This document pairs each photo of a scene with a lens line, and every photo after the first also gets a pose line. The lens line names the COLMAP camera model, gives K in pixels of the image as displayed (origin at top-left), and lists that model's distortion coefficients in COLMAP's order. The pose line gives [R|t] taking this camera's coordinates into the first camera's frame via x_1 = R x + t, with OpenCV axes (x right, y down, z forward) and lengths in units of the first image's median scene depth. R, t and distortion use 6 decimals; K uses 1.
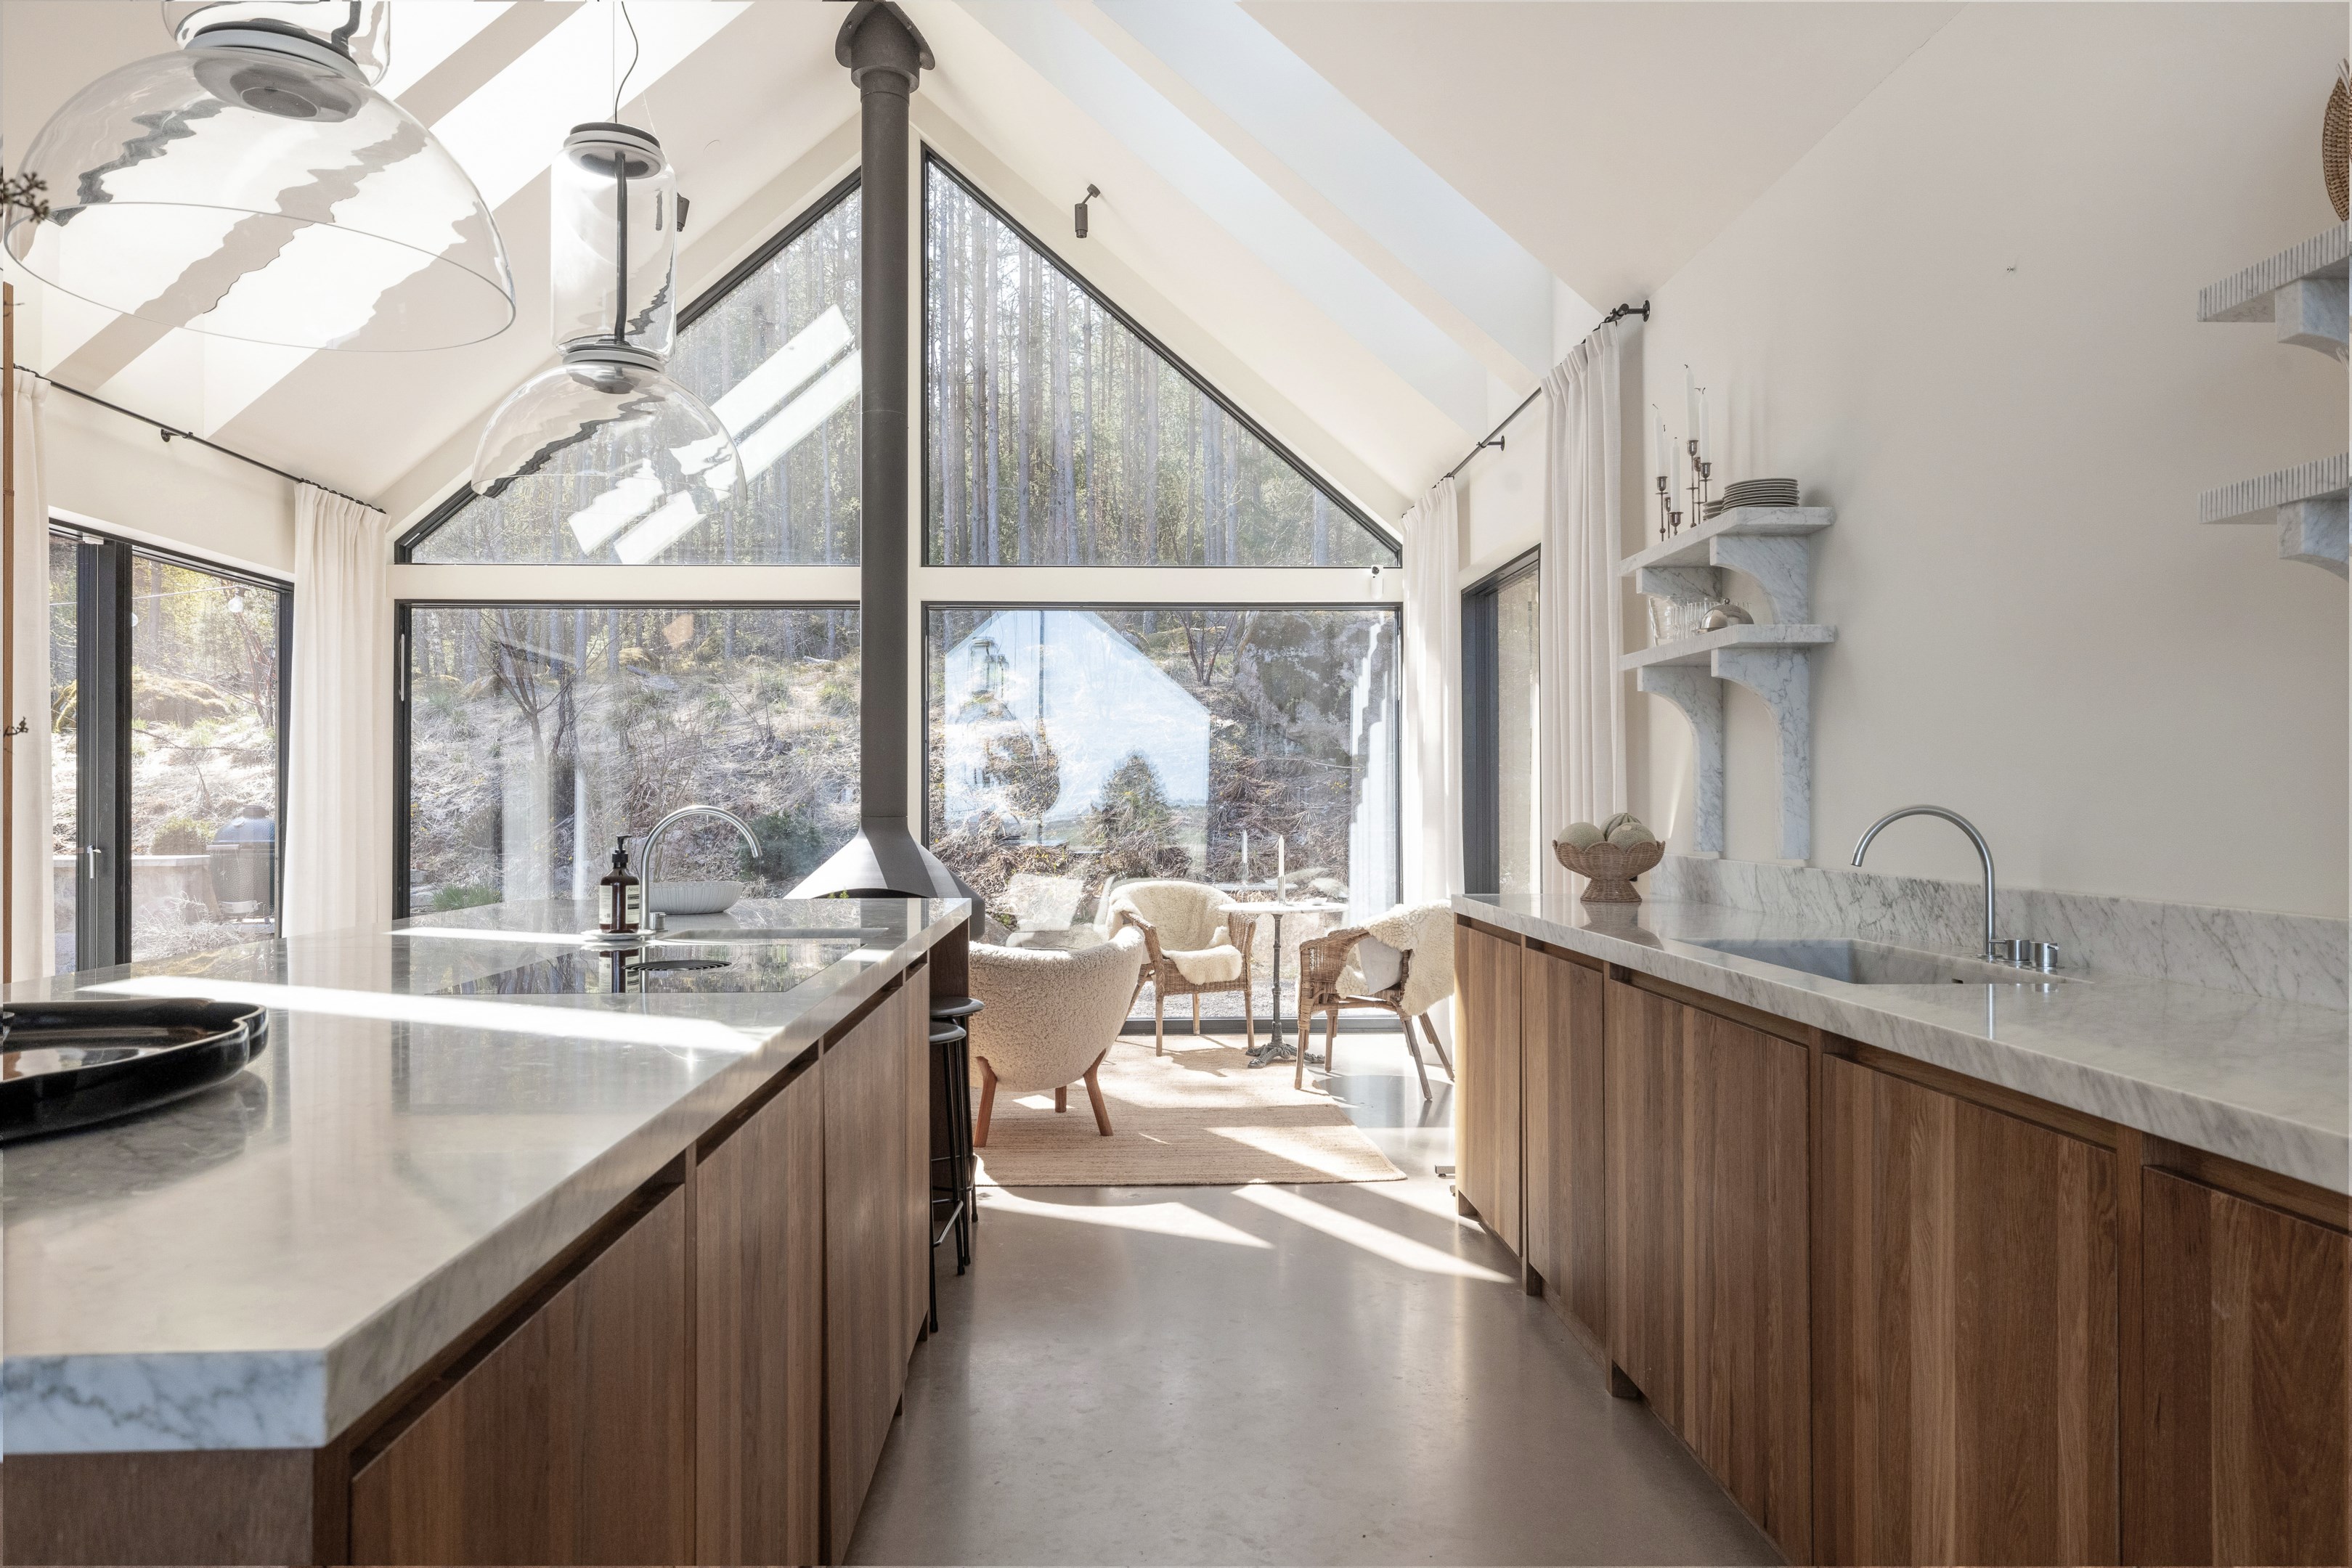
lens RADIAL K [[1512.5, 0, 1176.0], [0, 1512.5, 784.0], [0, 0, 1]] dist [0.001317, 0.000458]
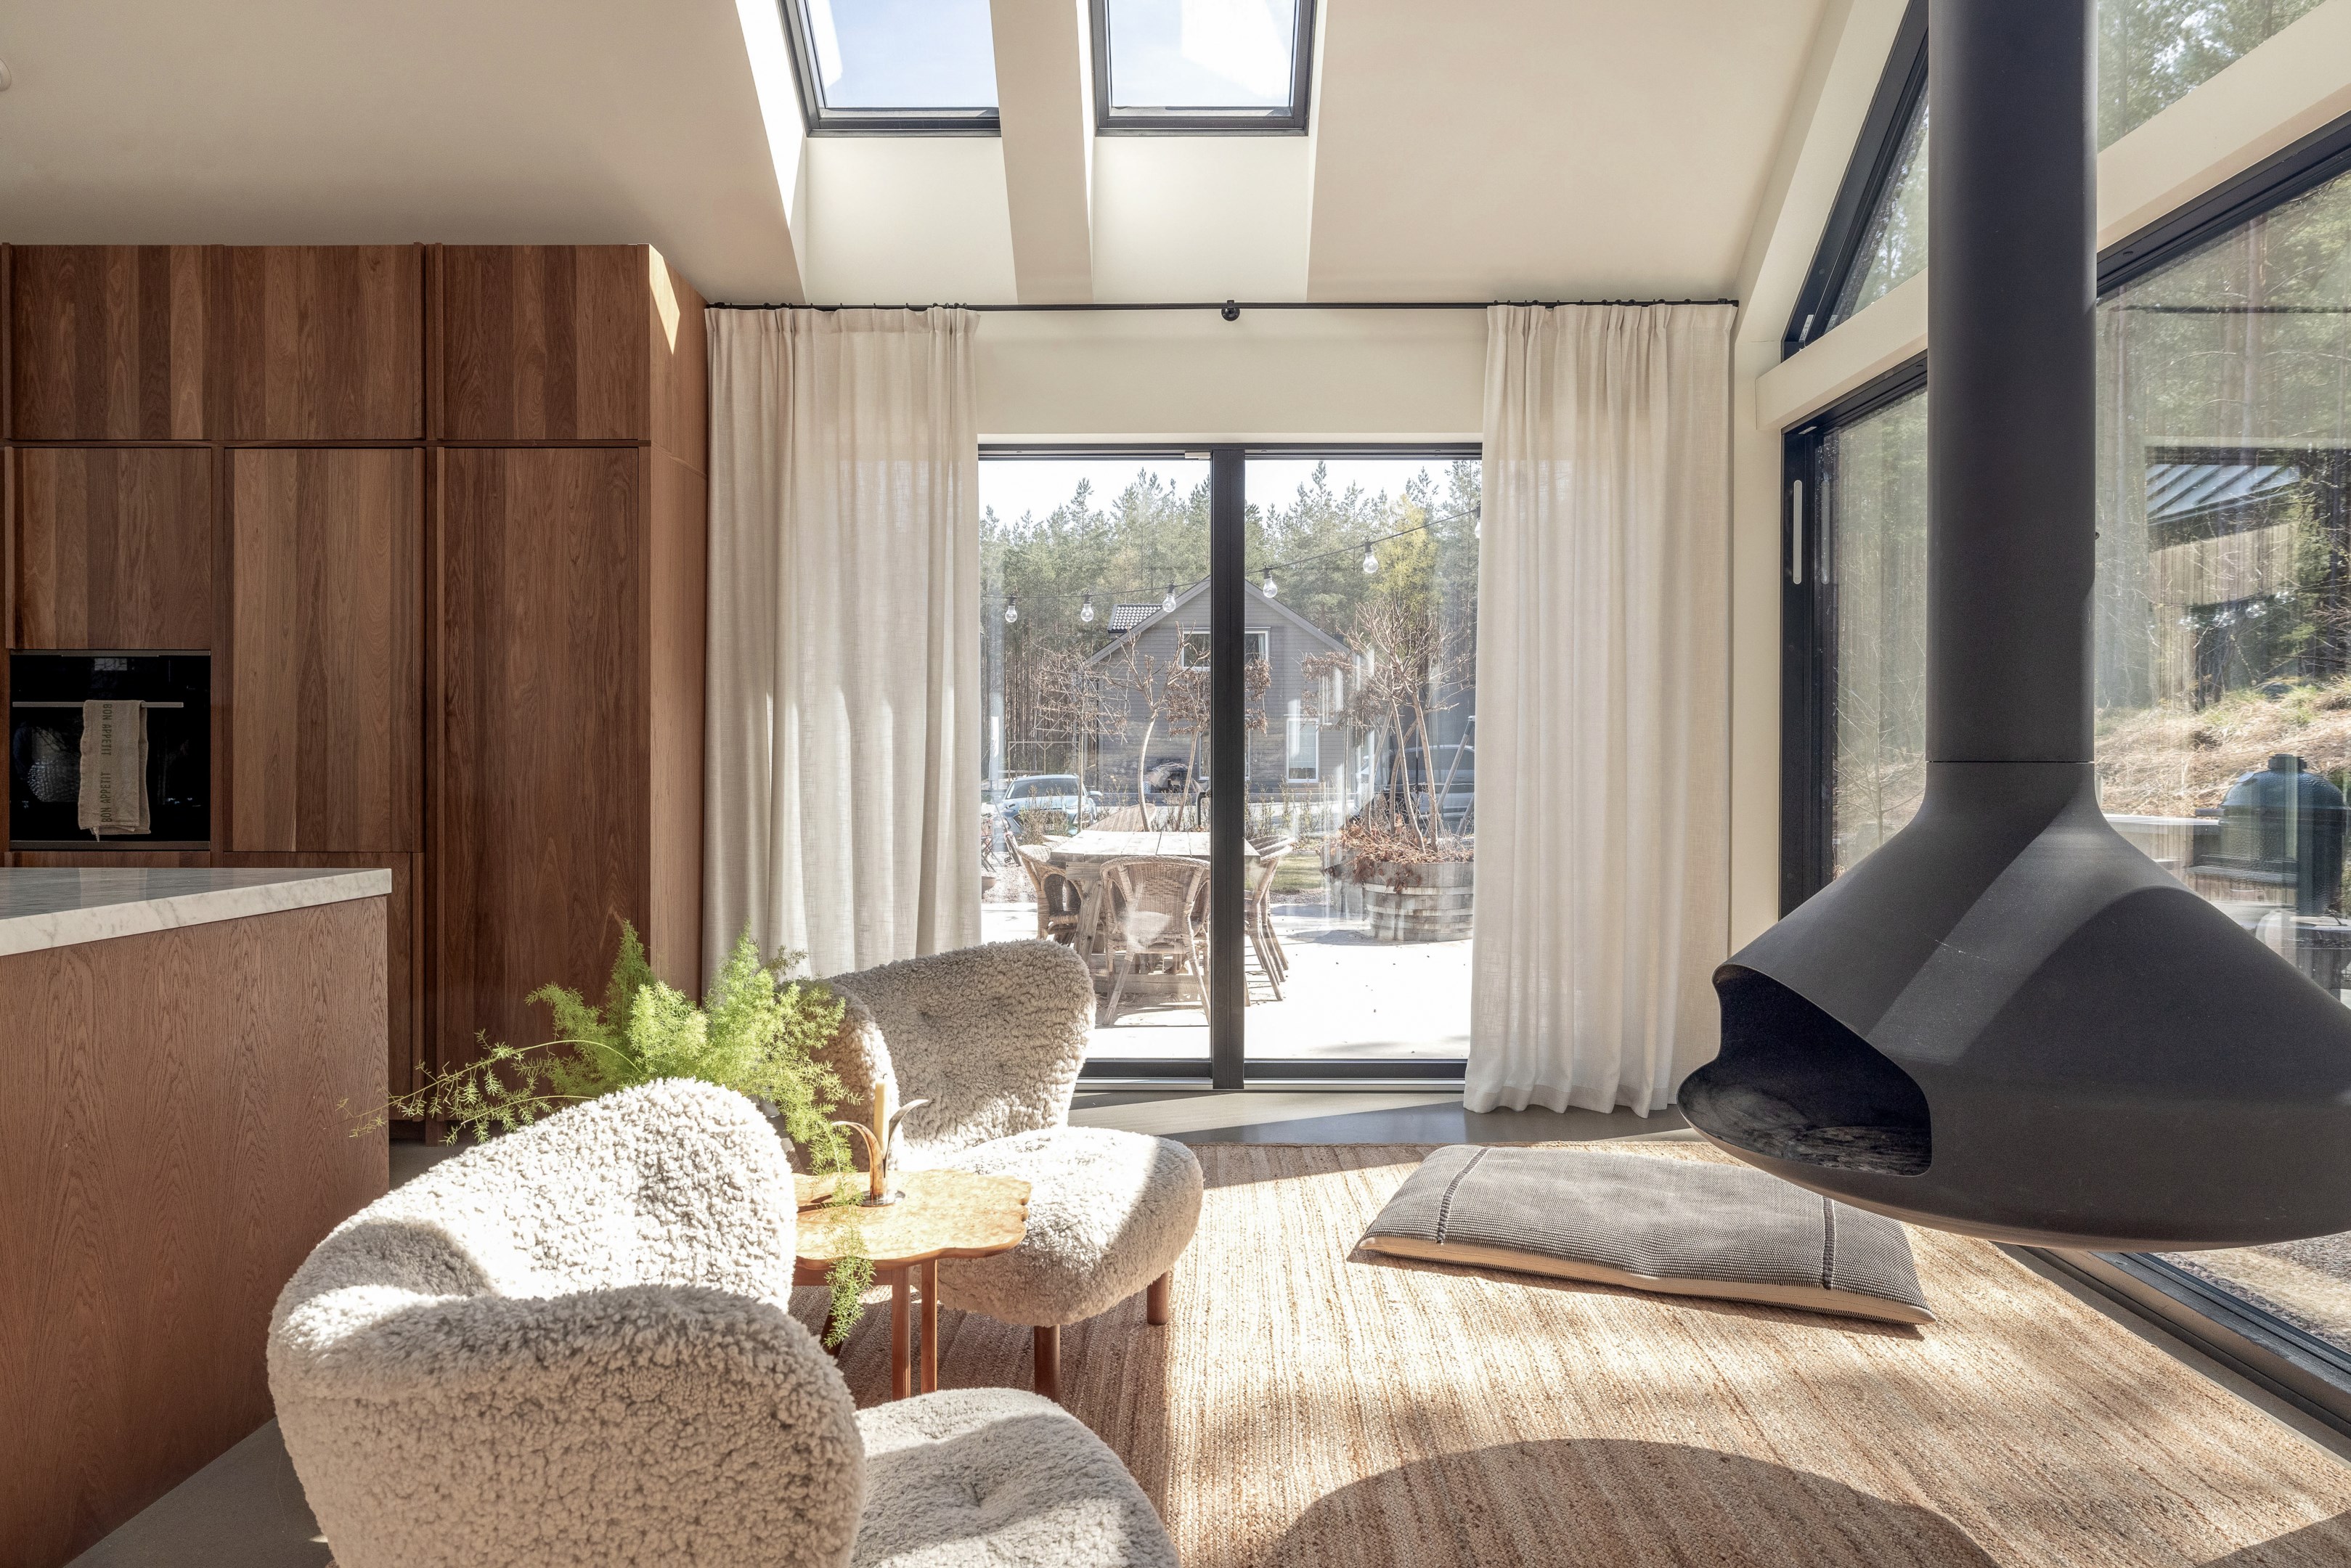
lens RADIAL K [[1420.7, 0, 1175.5], [0, 1420.7, 784.0], [0, 0, 1]] dist [0.003362, 0.000944]
pose [[-0.055781, 0.015891, -0.998317, 0.109069], [0.010843, 0.999824, 0.015309, 0.018103], [0.998384, -0.009971, -0.055944, 0.771753]]
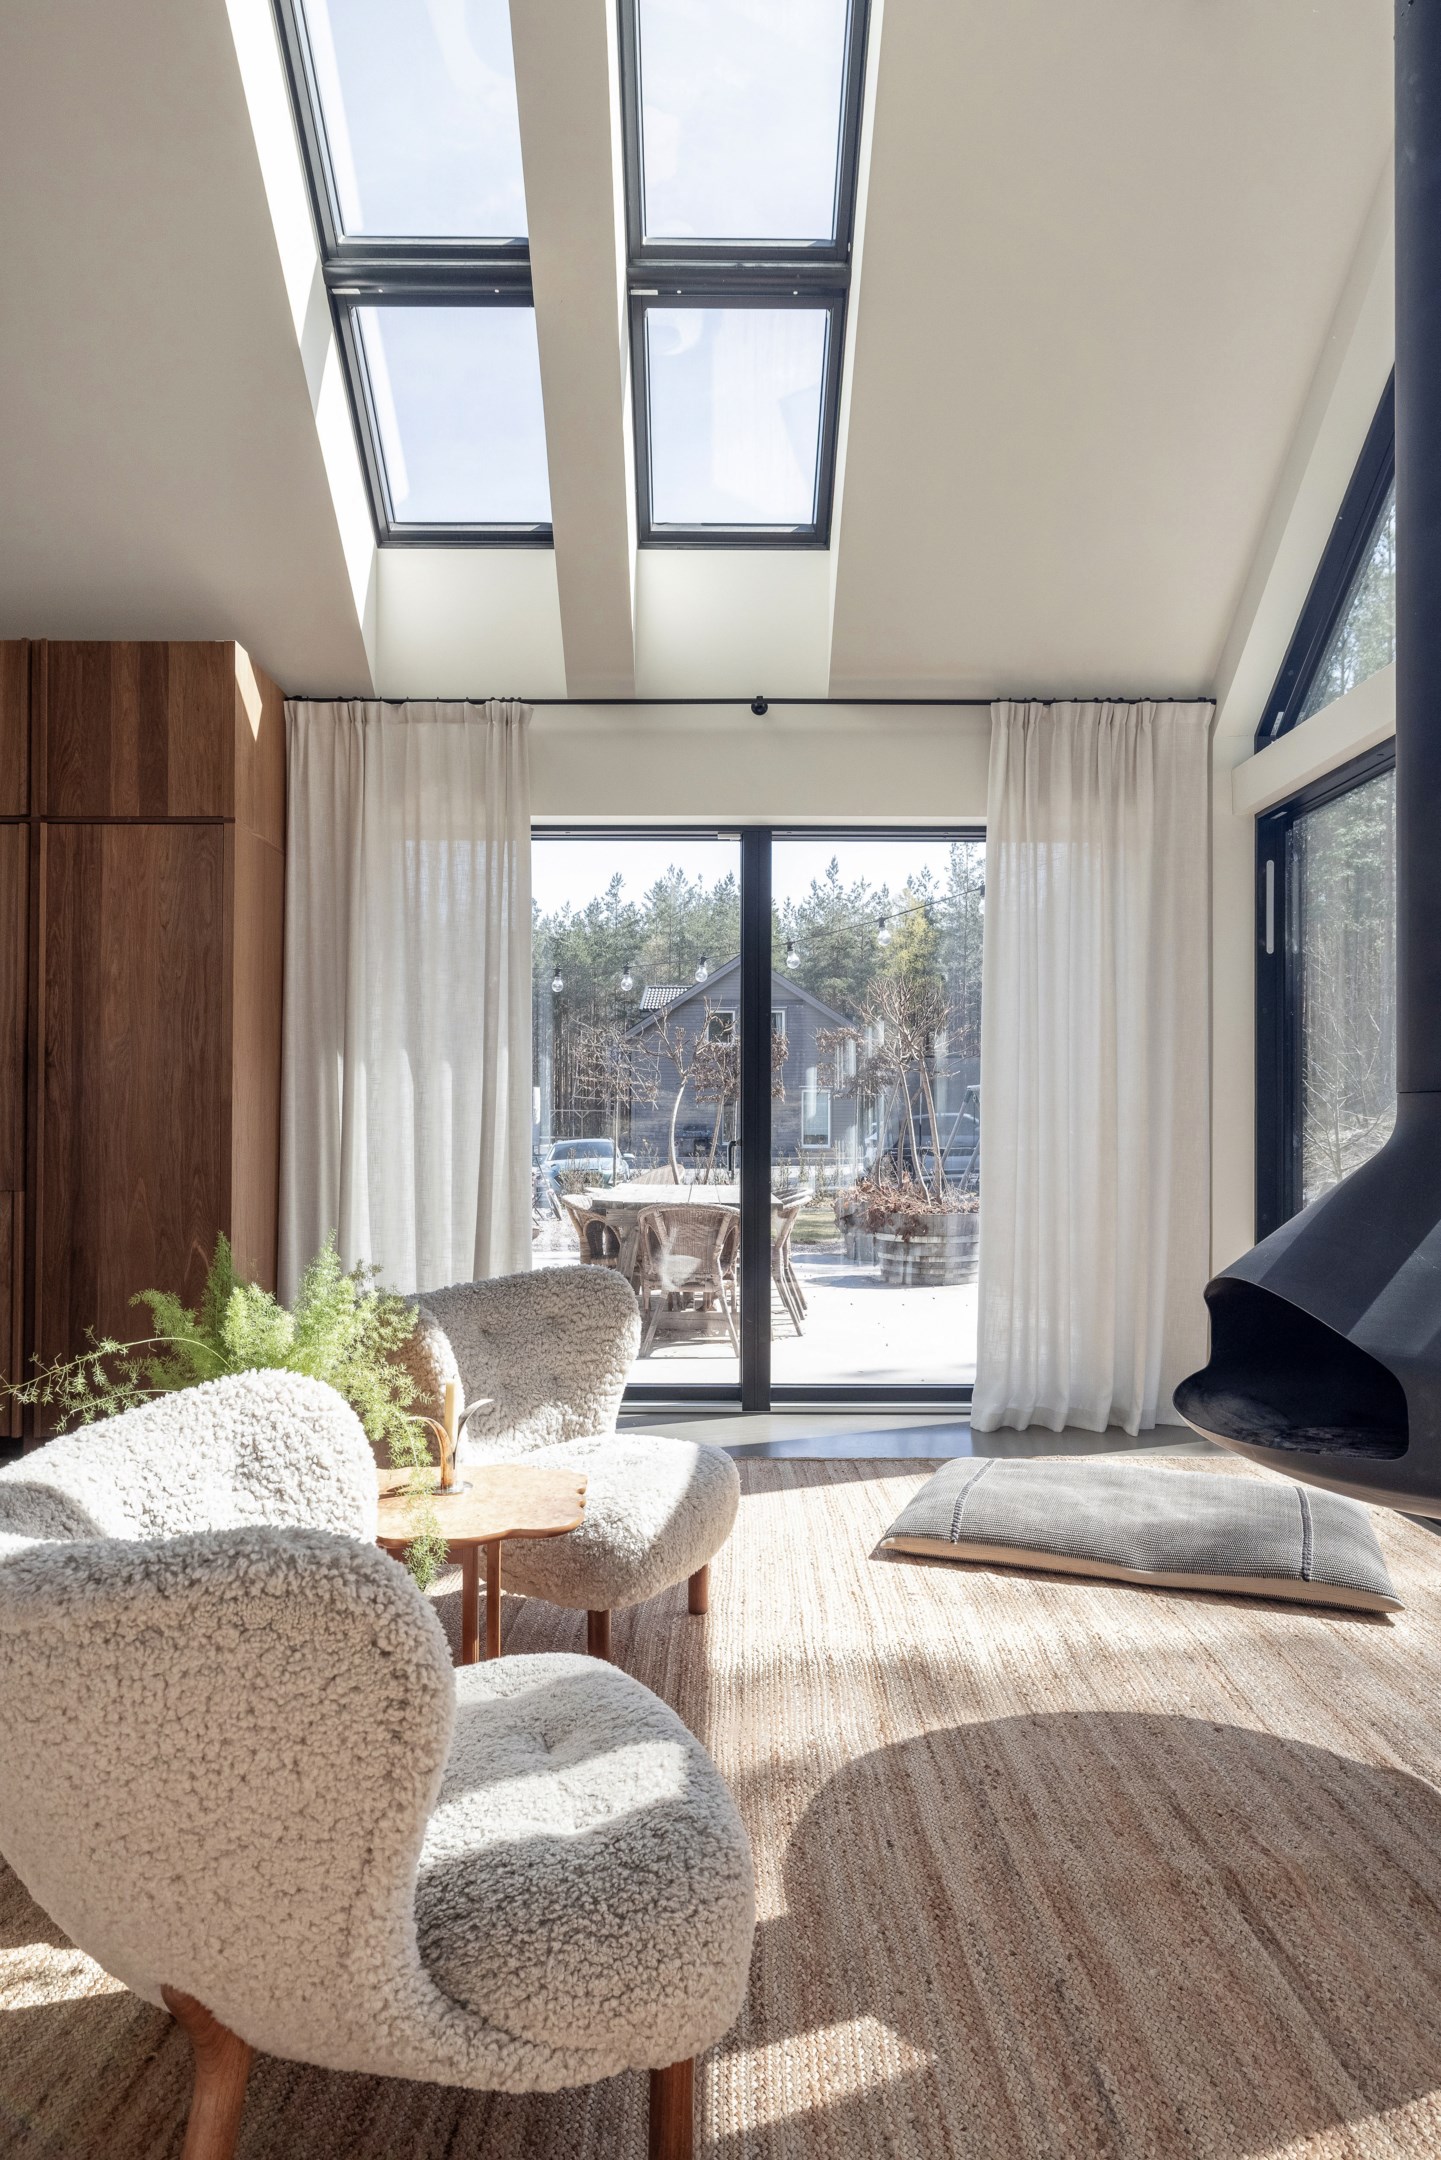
lens RADIAL K [[1290.4, 0, 711.6], [0, 1290.4, 1128.8], [0, 0, 1]] dist [0.000739, 0.000671]
pose [[-0.046795, -0.000927, -0.998904, 0.109449], [0.008639, 0.999962, -0.001332, 0.026338], [0.998867, -0.008692, -0.046785, 0.767438]]
